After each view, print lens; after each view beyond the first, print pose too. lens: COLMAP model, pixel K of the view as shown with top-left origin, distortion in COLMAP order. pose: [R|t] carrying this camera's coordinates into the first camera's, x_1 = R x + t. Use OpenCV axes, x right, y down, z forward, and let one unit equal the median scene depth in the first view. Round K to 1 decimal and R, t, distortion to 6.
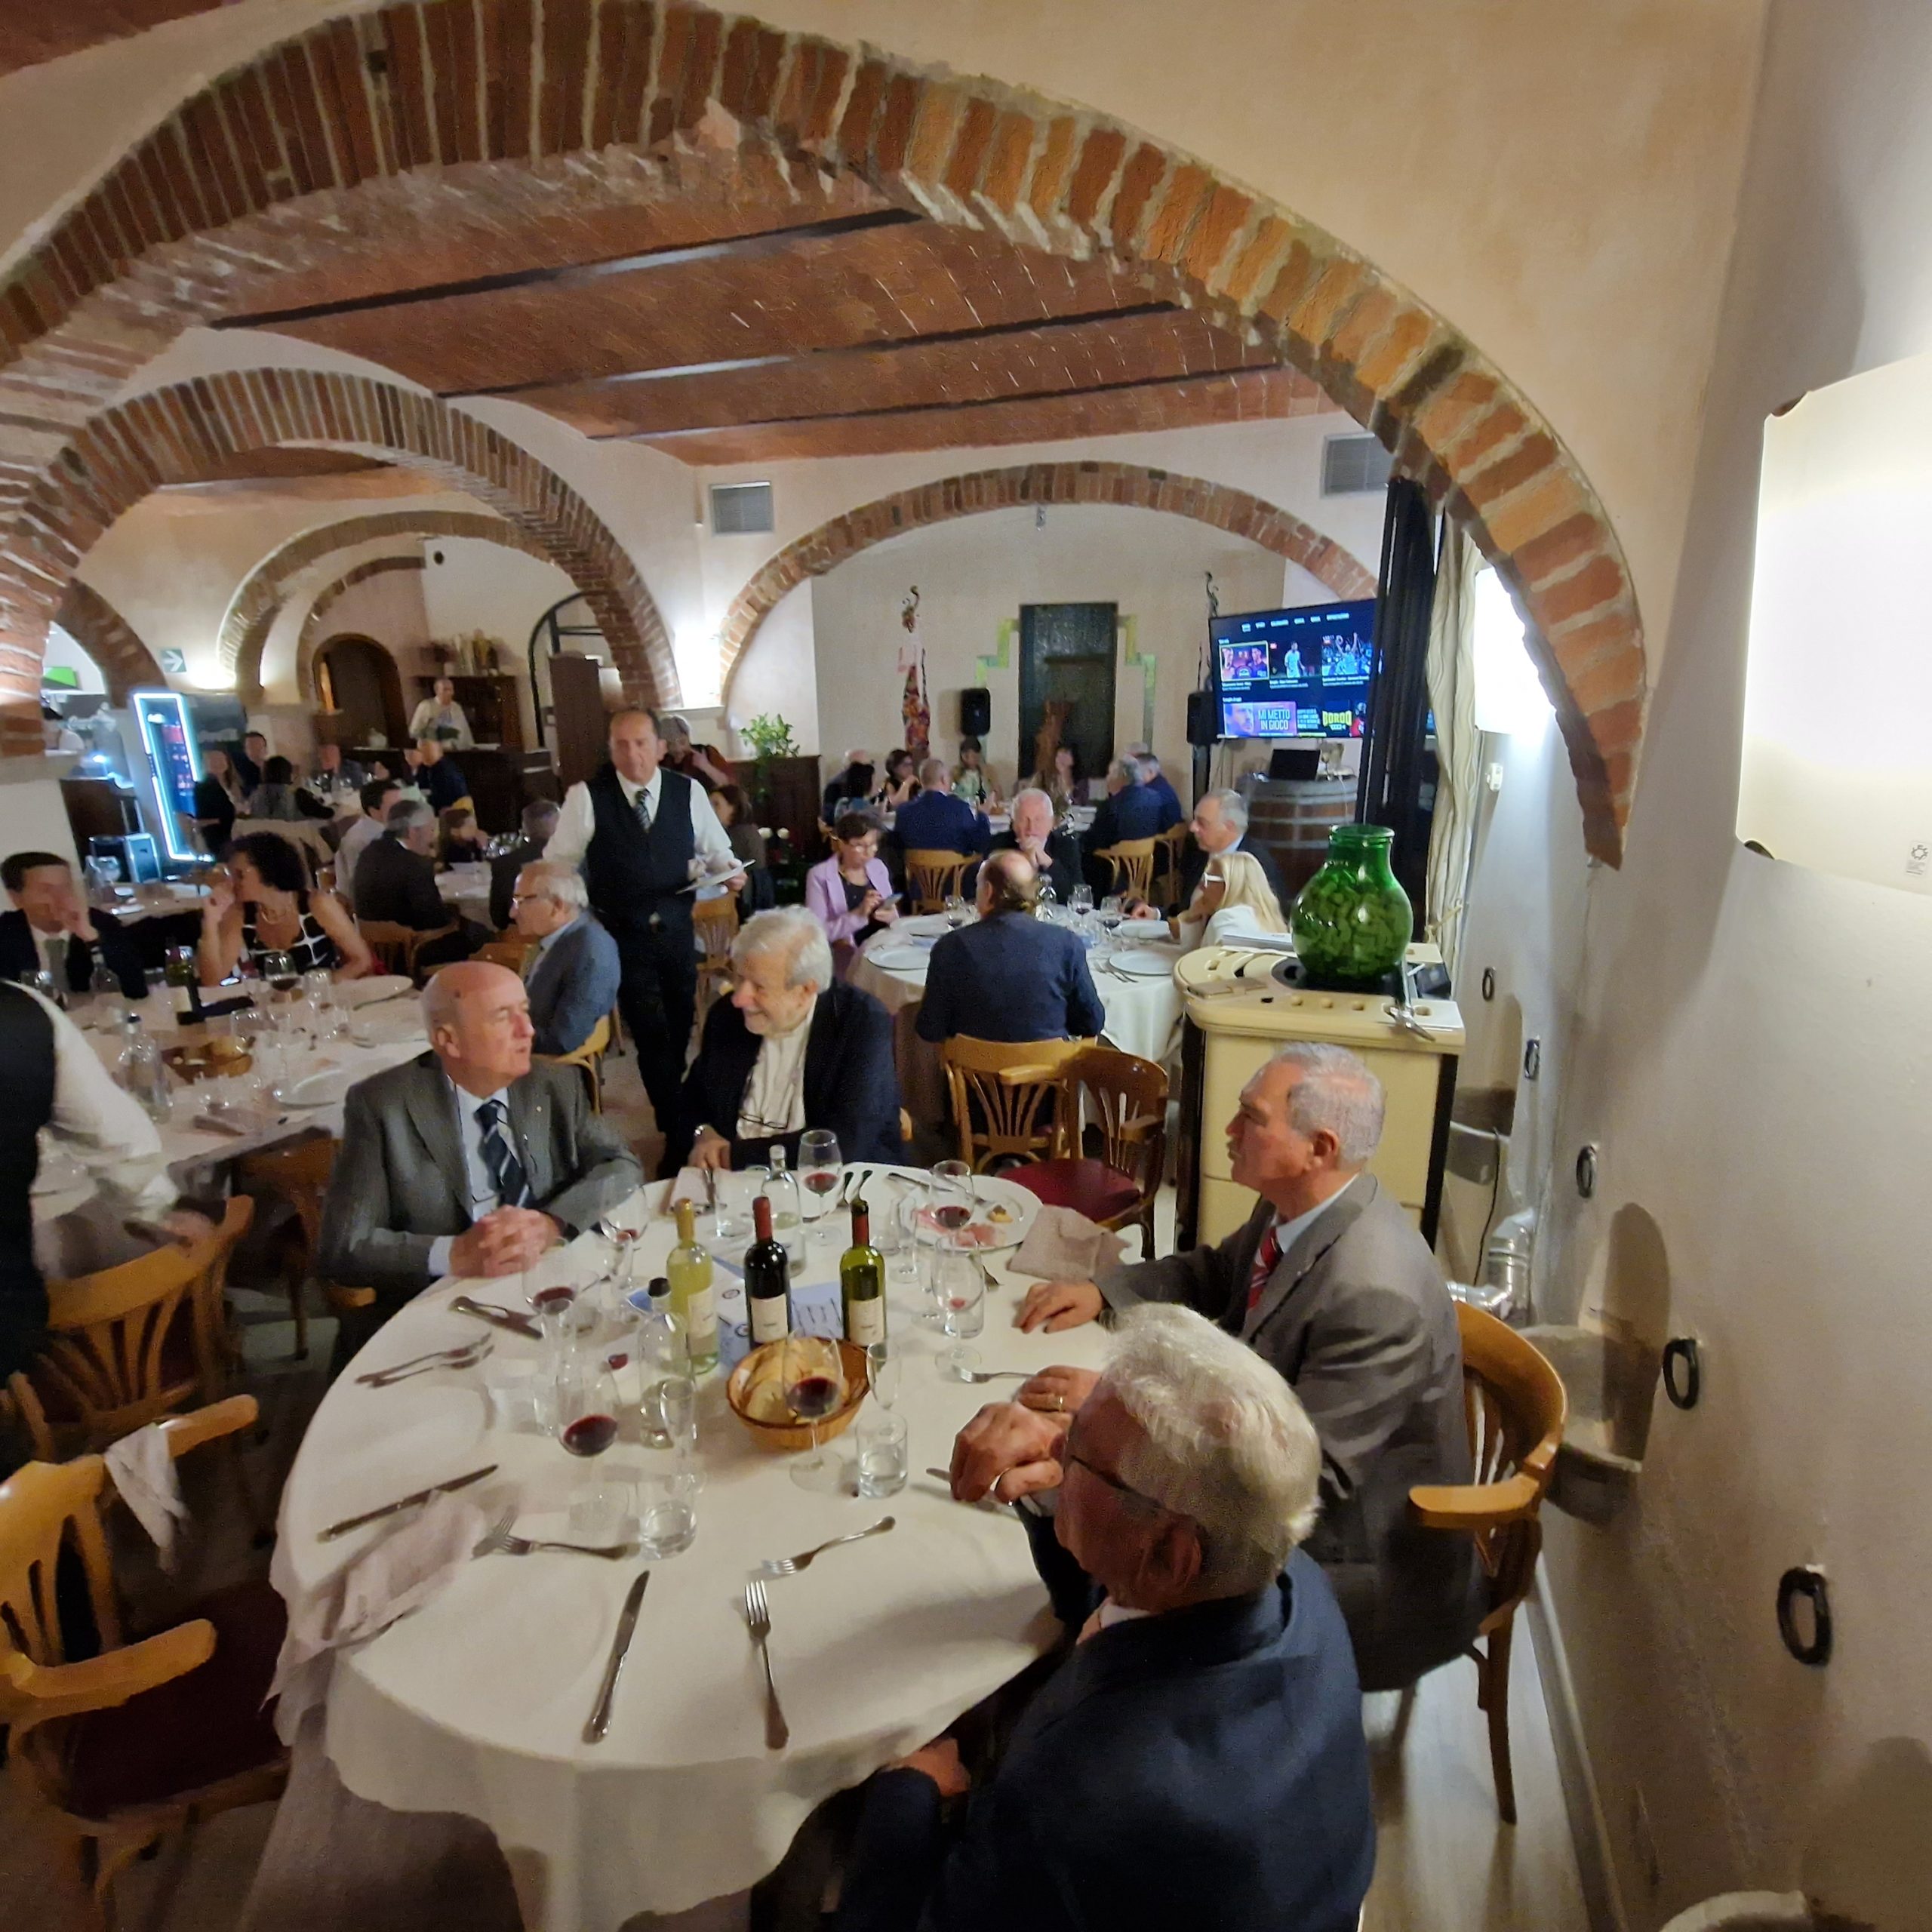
lens RADIAL K [[1046.0, 0, 946.6], [0, 1046.0, 971.2], [0, 0, 1]] dist [0.009295, -0.004866]
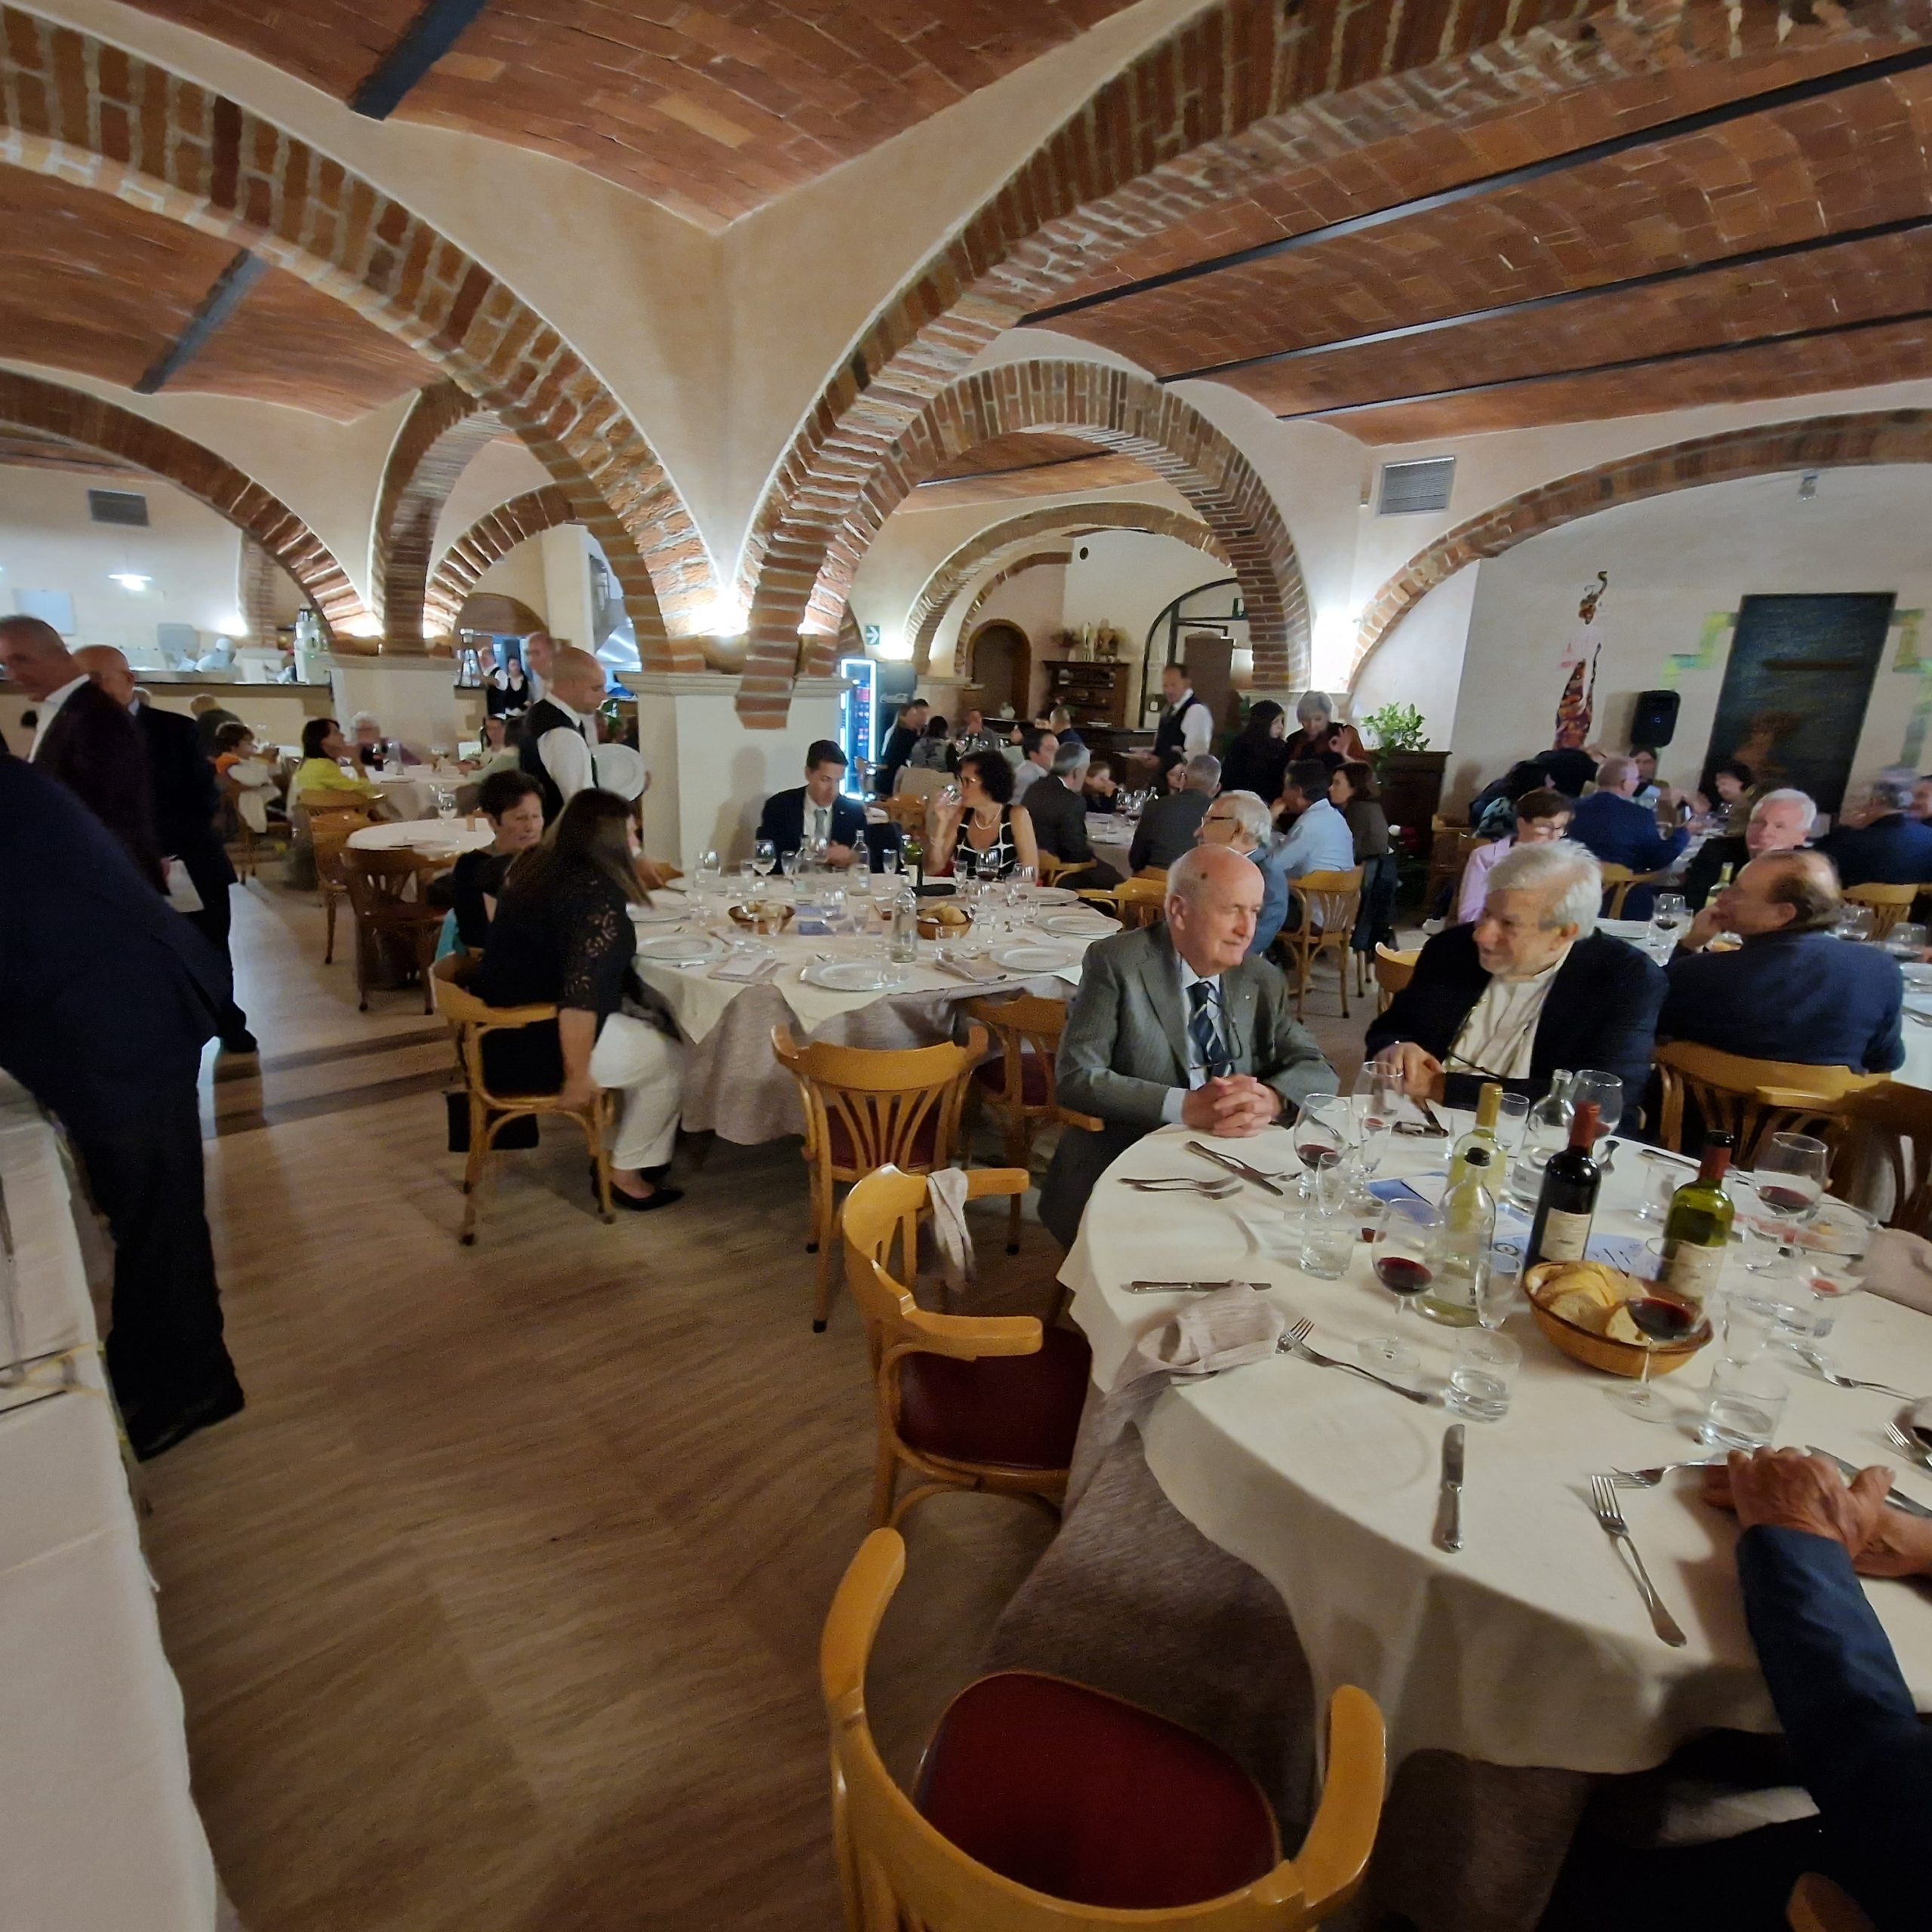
lens RADIAL K [[1044.2, 0, 931.6], [0, 1044.2, 976.6], [0, 0, 1]] dist [-0.002934, -0.004414]
pose [[0.867819, 0.179342, -0.463386, -0.068643], [-0.182917, 0.982407, 0.037652, 0.045410], [0.461987, 0.052086, 0.885356, -0.017517]]
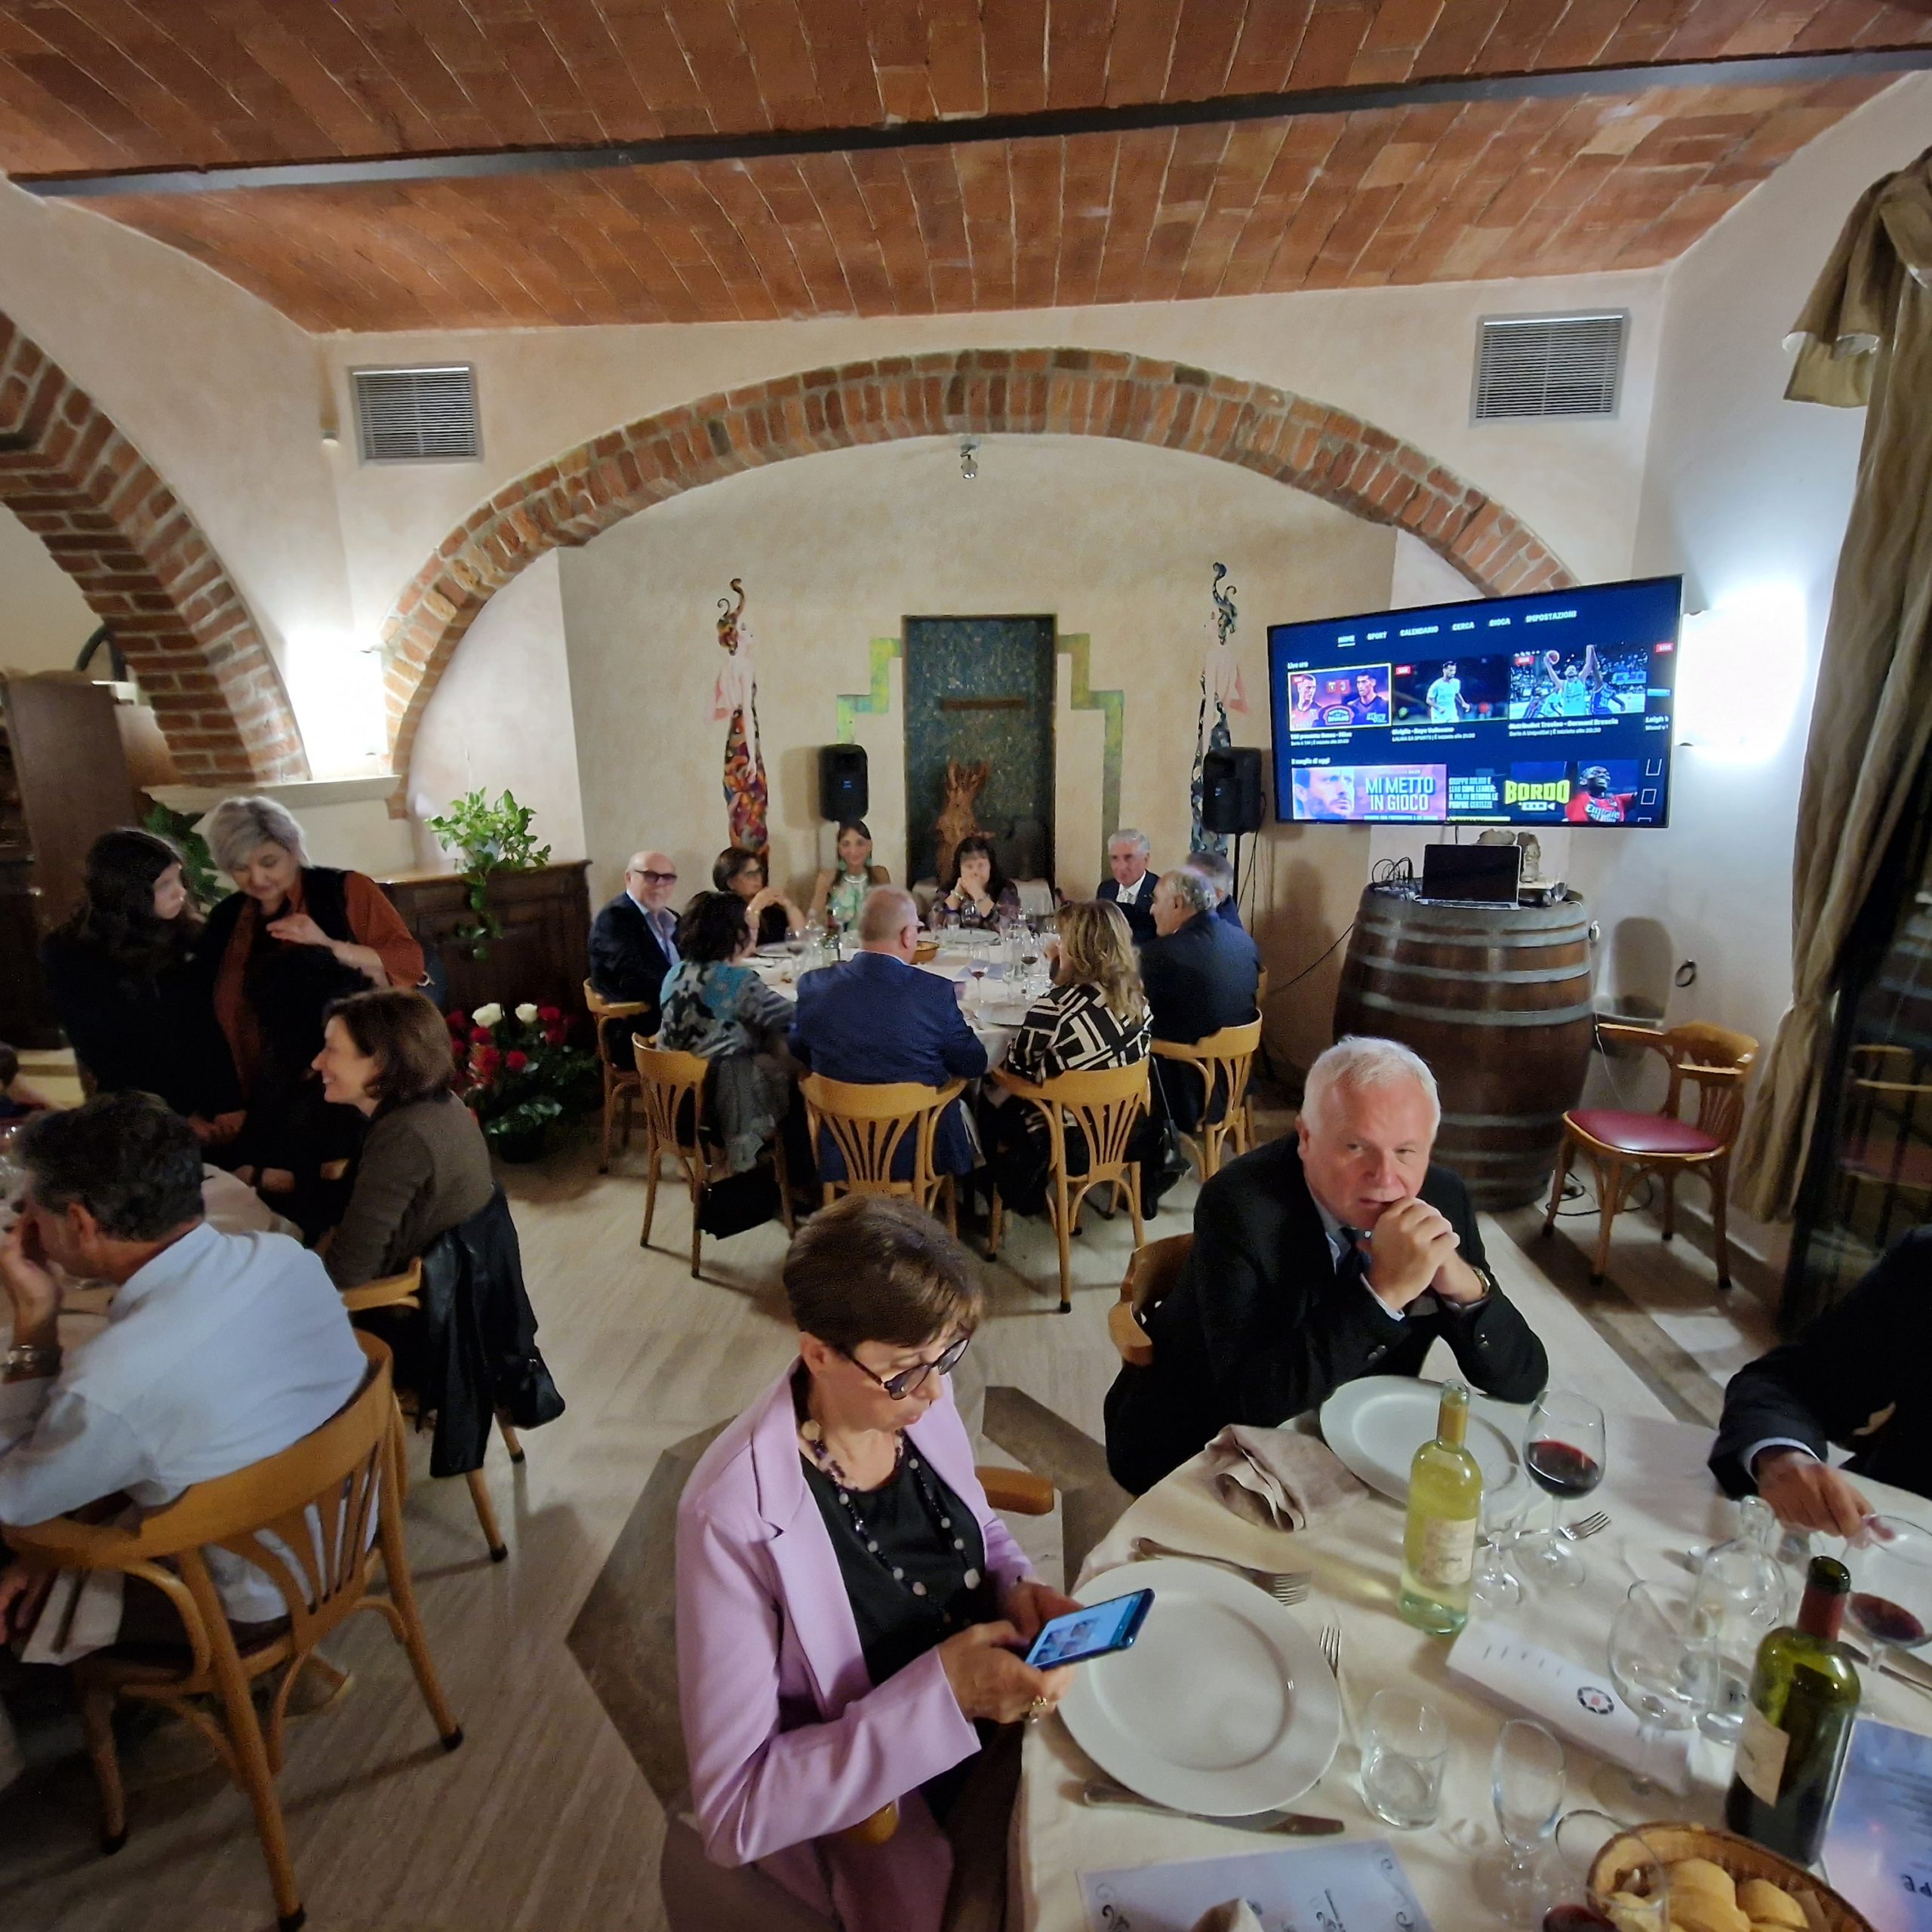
lens RADIAL K [[1019.4, 0, 938.7], [0, 1019.4, 972.3], [0, 0, 1]] dist [-0.000528, -0.001353]
pose [[0.971056, -0.052916, 0.232918, -0.083863], [0.064699, 0.996968, -0.043237, -0.135448], [-0.229923, 0.057055, 0.971535, 0.520467]]
